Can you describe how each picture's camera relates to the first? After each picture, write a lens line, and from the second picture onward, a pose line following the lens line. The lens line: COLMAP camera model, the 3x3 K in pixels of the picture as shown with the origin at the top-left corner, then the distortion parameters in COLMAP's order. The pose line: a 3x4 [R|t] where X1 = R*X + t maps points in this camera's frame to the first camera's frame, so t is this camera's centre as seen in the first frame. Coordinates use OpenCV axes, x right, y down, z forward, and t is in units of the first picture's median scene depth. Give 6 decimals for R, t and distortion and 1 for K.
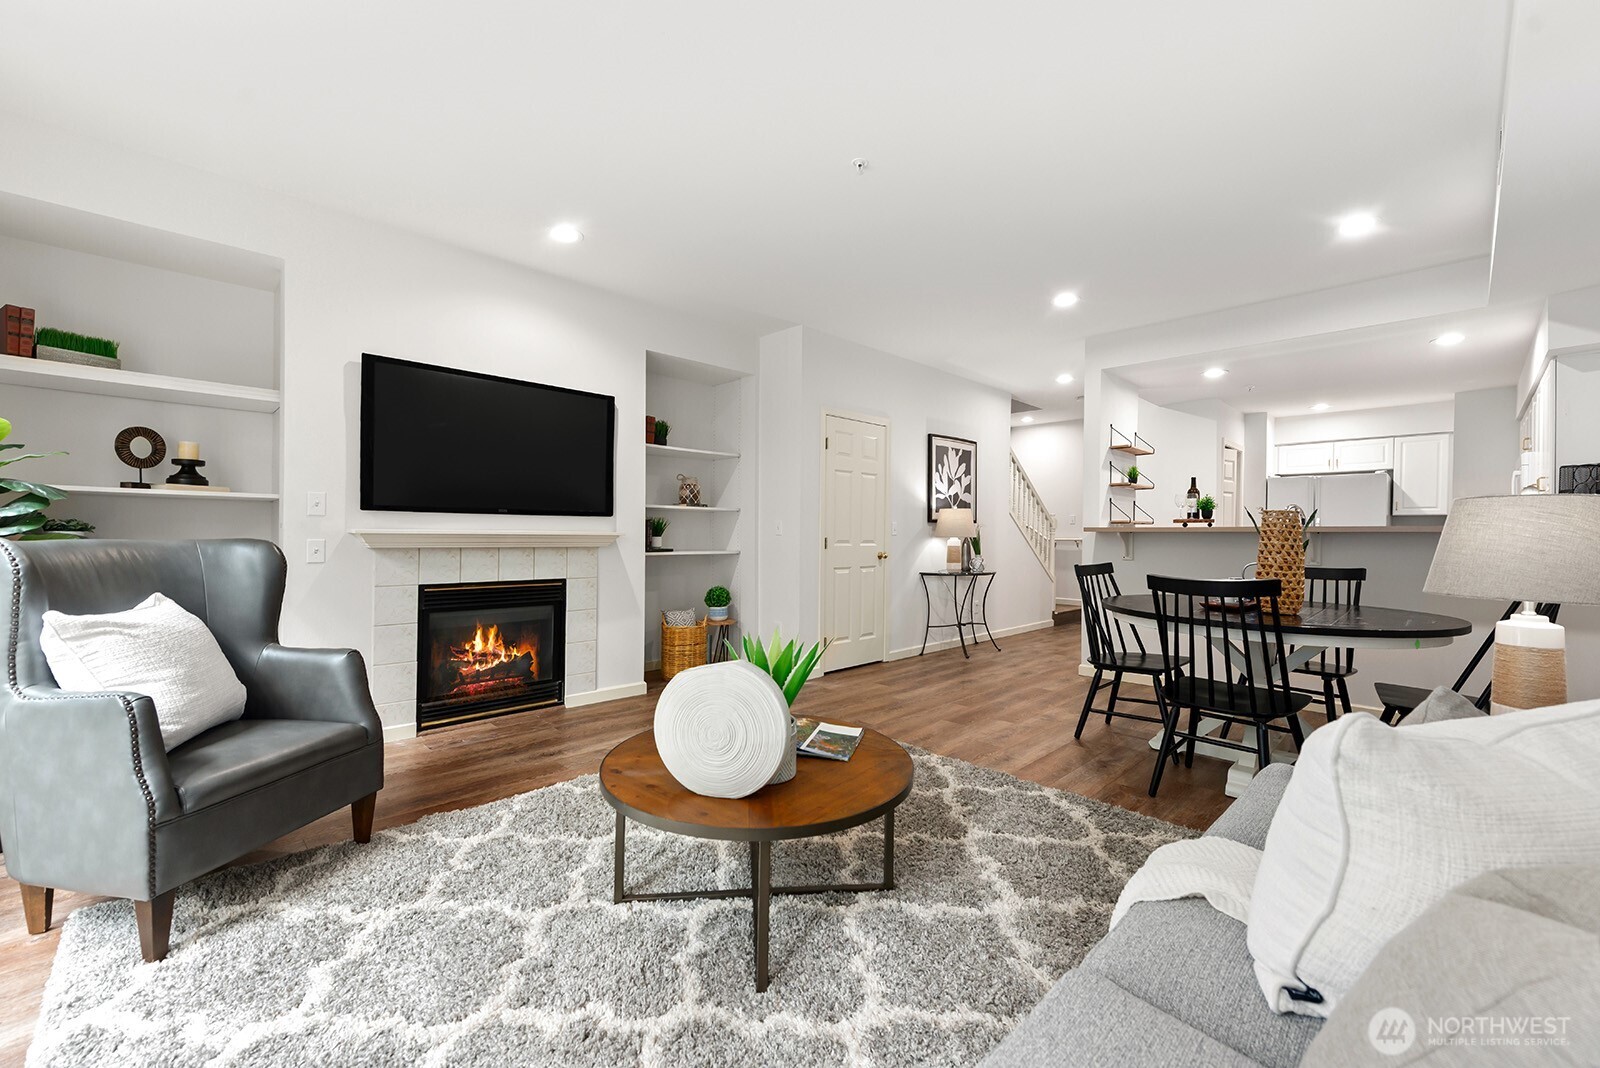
lens RADIAL K [[662.5, 0, 818.5], [0, 662.5, 508.9], [0, 0, 1]] dist [0.147655, -0.000114]
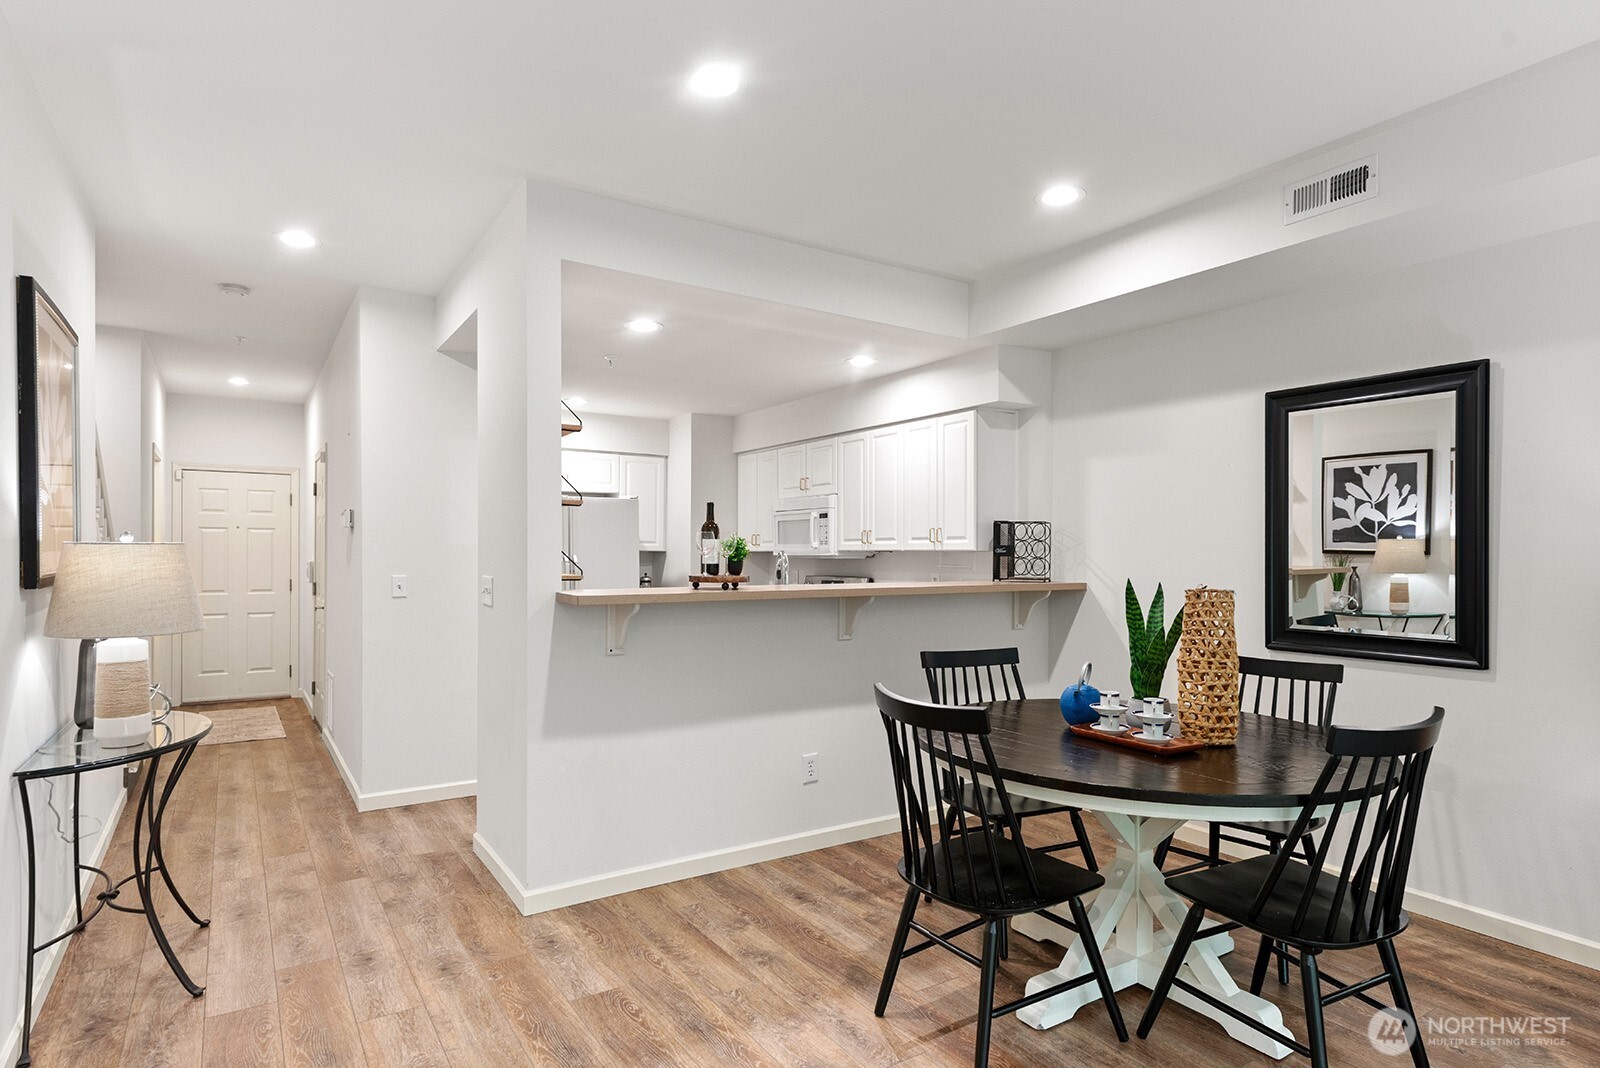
lens RADIAL K [[871.4, 0, 805.8], [0, 871.4, 557.7], [0, 0, 1]] dist [0.021111, 0.001012]
pose [[0.223452, -0.009440, 0.974669, -0.200223], [-0.044026, 0.998835, 0.019768, -0.022331], [-0.973720, -0.047328, 0.222776, 0.933268]]
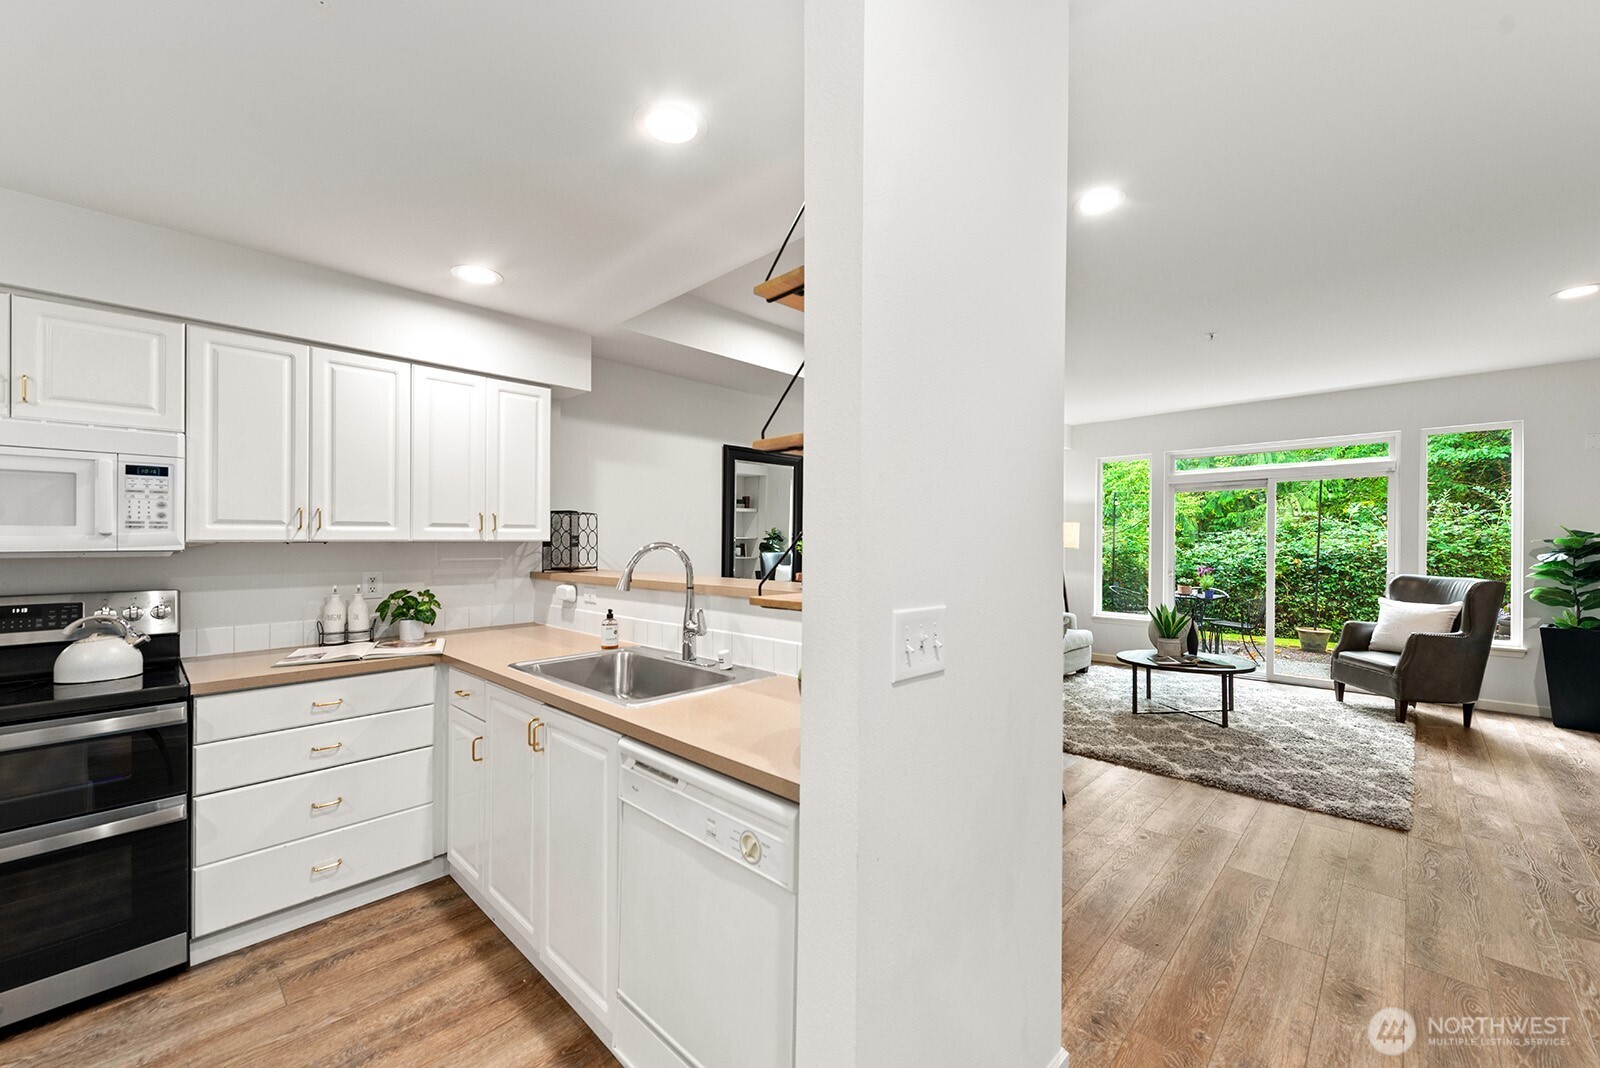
lens RADIAL K [[621.5, 0, 806.1], [0, 621.5, 536.7], [0, 0, 1]] dist [0.009467, -0.000363]
pose [[-0.999969, -0.005592, 0.005589, 0.685361], [-0.005859, 0.998783, -0.048963, 0.012796], [-0.005309, -0.048995, -0.998785, 1.756876]]
